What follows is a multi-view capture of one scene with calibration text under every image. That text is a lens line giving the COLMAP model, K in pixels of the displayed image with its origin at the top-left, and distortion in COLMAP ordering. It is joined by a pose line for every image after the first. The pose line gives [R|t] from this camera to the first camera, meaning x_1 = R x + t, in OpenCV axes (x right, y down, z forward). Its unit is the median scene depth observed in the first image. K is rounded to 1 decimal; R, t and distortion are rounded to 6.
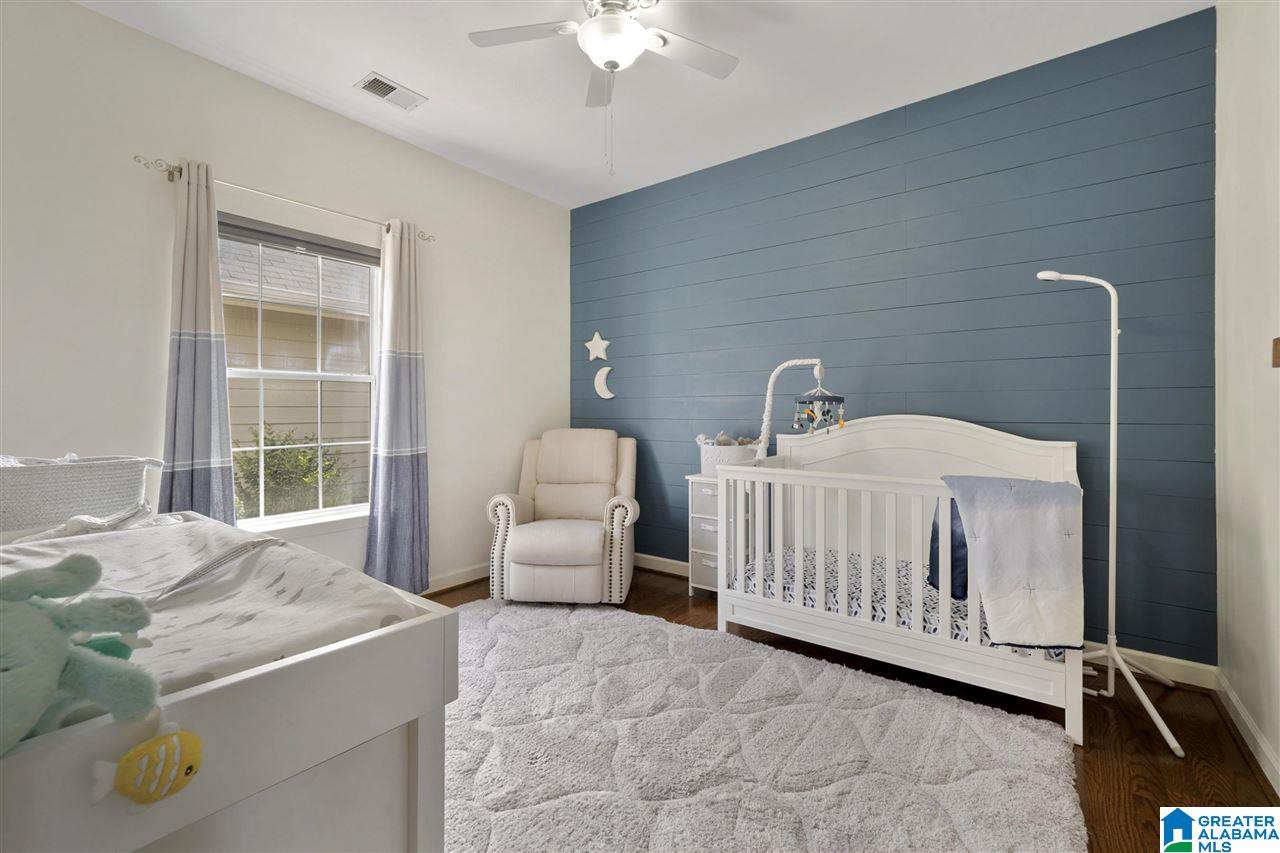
lens RADIAL K [[561.3, 0, 640.0], [0, 561.3, 426.5], [0, 0, 1]] dist [0.001029, 0.000232]
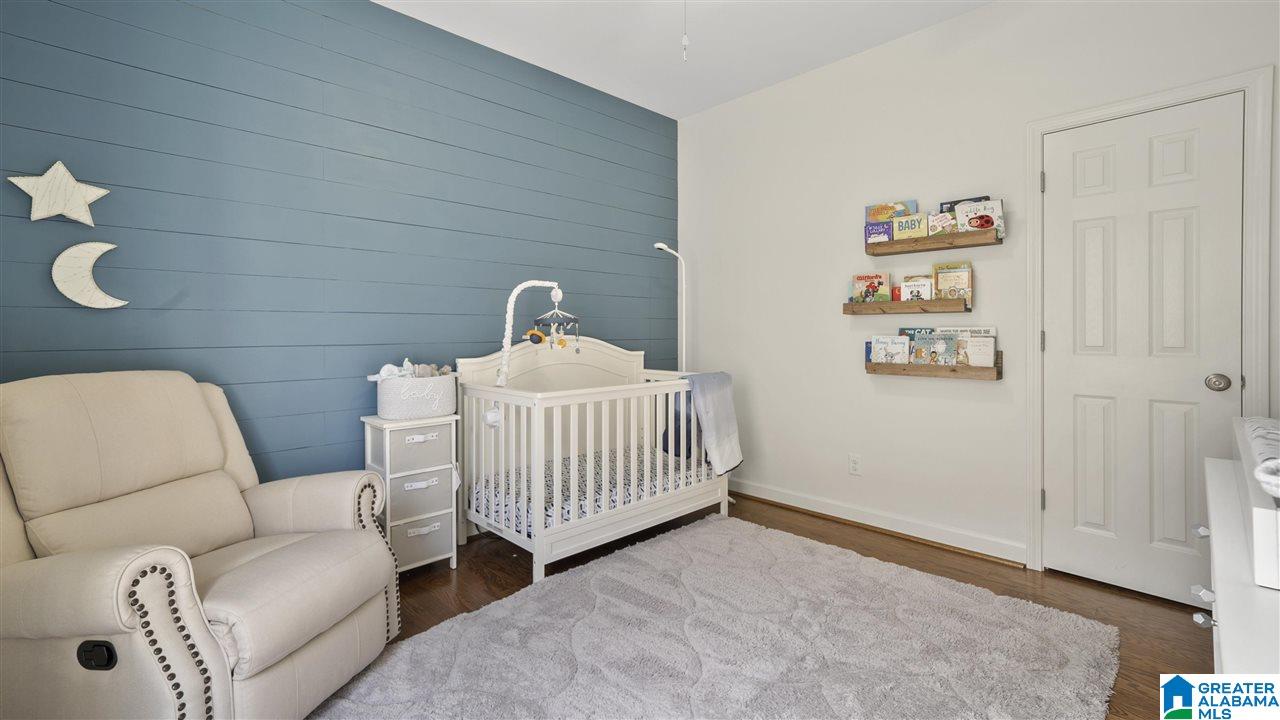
lens RADIAL K [[516.5, 0, 640.0], [0, 516.5, 360.0], [0, 0, 1]] dist [0.000751, 0.000033]
pose [[0.170473, -0.048195, 0.984183, -0.592241], [0.034760, 0.998476, 0.042873, -0.012305], [-0.984749, 0.026902, 0.171888, 0.666256]]
